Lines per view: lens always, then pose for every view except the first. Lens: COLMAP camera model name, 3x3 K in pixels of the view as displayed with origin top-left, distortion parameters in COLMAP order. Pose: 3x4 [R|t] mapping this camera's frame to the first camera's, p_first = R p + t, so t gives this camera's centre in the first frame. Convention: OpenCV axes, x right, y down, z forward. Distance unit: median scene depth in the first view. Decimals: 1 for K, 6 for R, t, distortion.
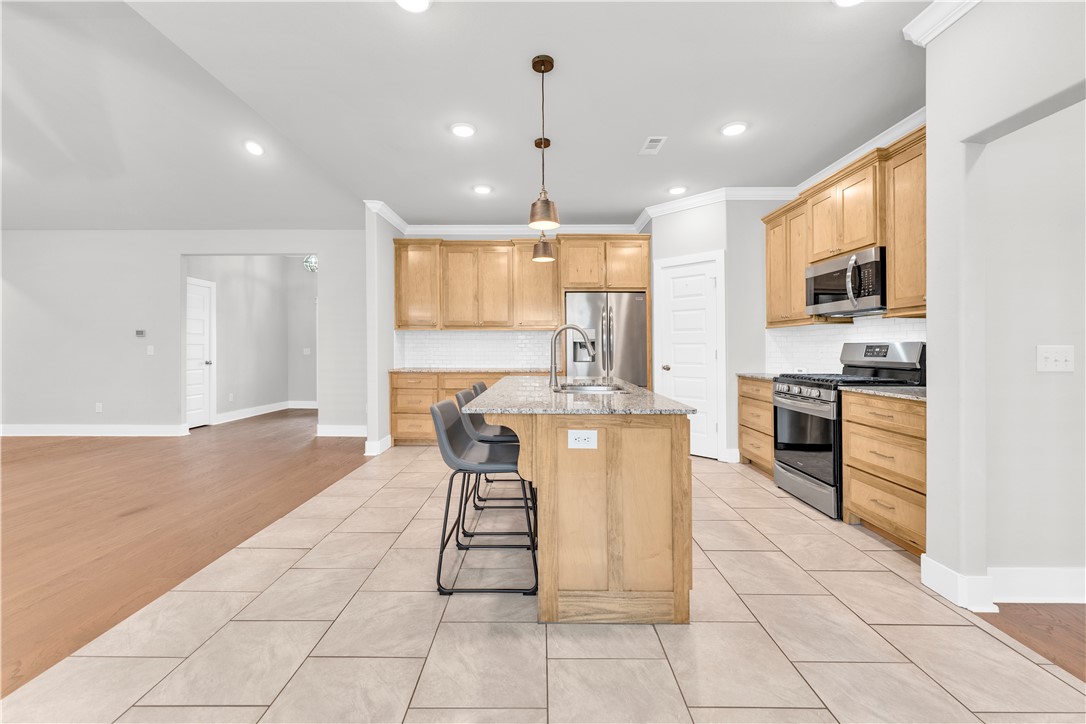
lens RADIAL K [[439.3, 0, 534.5], [0, 439.3, 347.3], [0, 0, 1]] dist [0.003609, -0.000343]
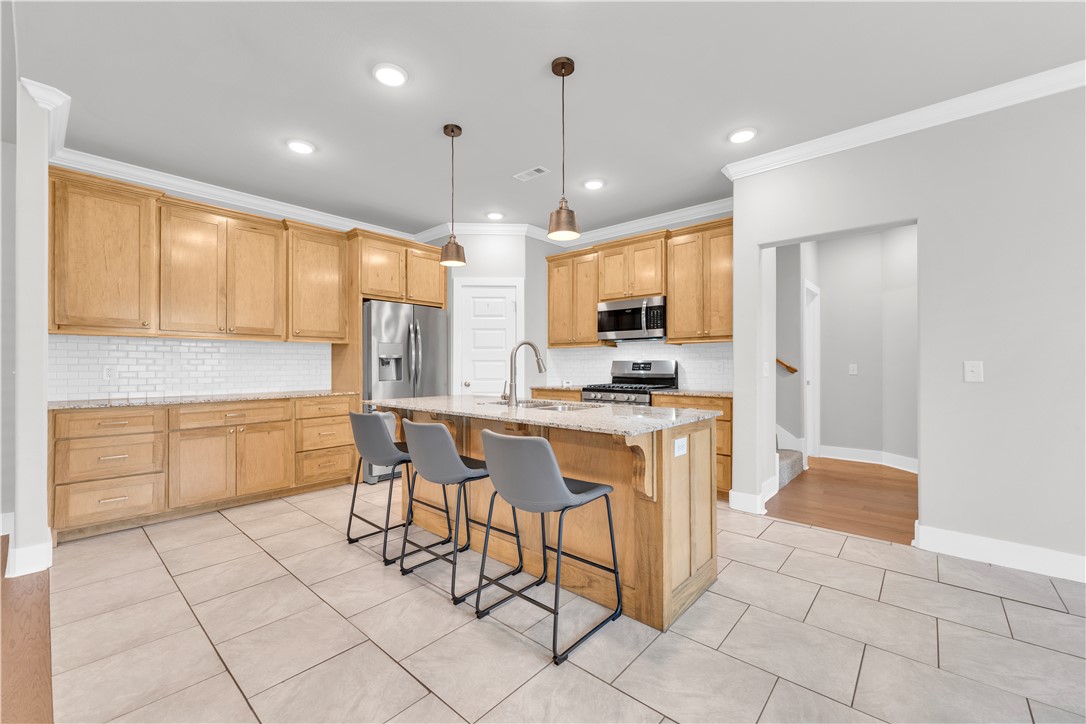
lens RADIAL K [[439.3, 0, 536.7], [0, 439.3, 363.7], [0, 0, 1]] dist [0.003609, -0.000343]
pose [[0.661300, 0.000074, 0.750121, -0.469763], [0.001347, 0.999998, -0.001287, 0.000521], [-0.750120, 0.001862, 0.661299, 0.266244]]
